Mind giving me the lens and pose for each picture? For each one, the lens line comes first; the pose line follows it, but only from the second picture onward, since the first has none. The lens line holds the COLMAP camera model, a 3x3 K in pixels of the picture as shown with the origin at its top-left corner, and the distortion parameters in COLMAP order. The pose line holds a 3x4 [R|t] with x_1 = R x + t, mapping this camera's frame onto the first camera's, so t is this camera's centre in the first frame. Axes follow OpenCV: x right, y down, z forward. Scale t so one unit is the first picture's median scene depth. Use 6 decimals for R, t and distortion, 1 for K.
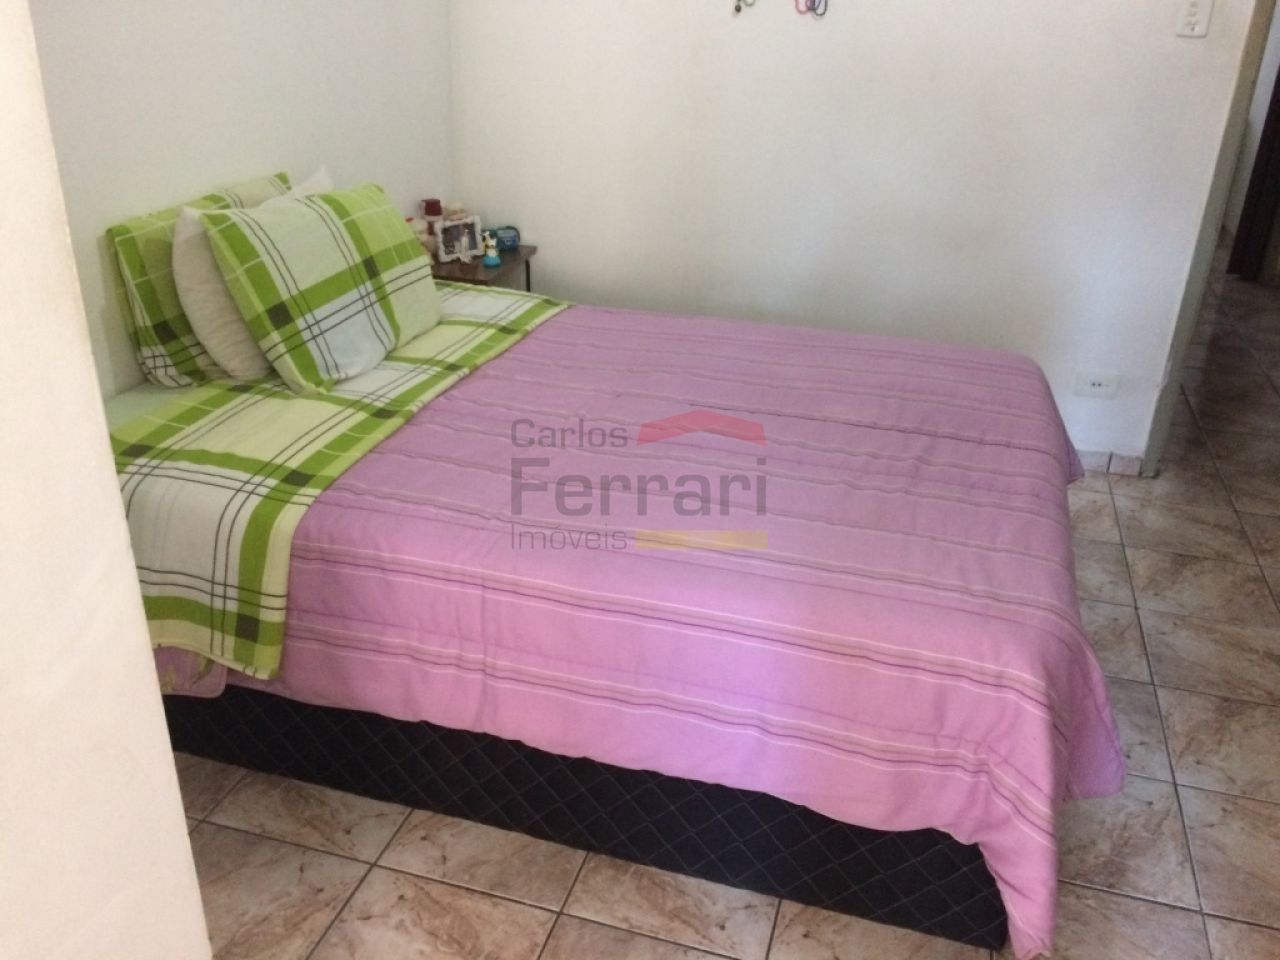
lens RADIAL K [[1075.3, 0, 641.5], [0, 1075.3, 469.5], [0, 0, 1]] dist [0.062968, -0.103464]
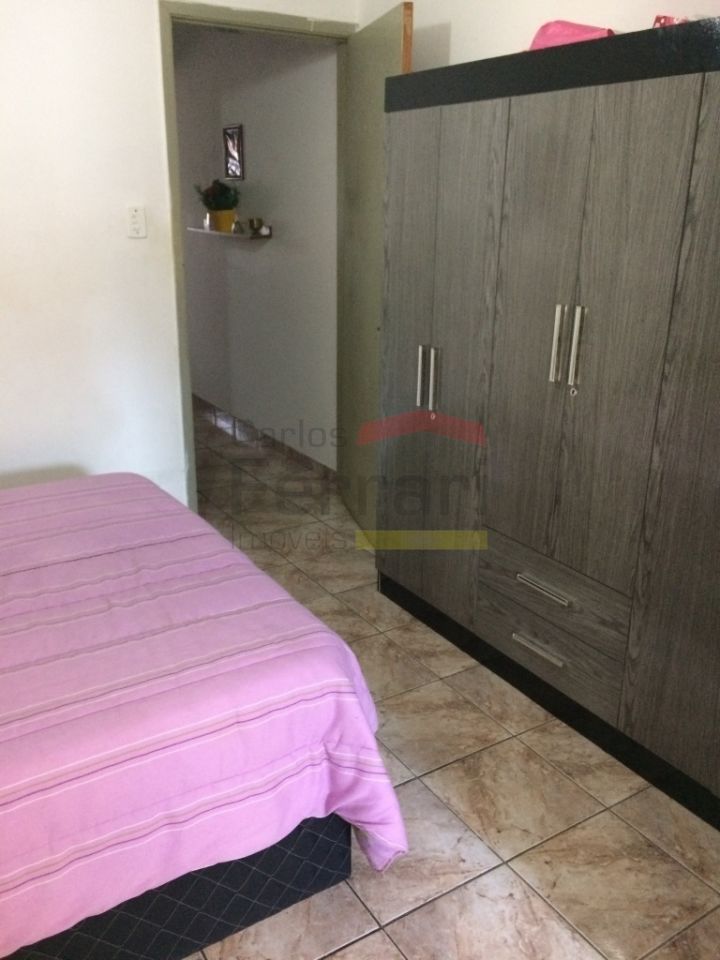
lens RADIAL K [[806.5, 0, 360.0], [0, 806.5, 480.0], [0, 0, 1]] dist [0.062968, -0.103464]
pose [[0.657515, -0.261886, 0.706463, -0.257417], [0.320527, 0.945795, 0.052288, -0.087247], [-0.681863, 0.192060, 0.705816, 0.144324]]
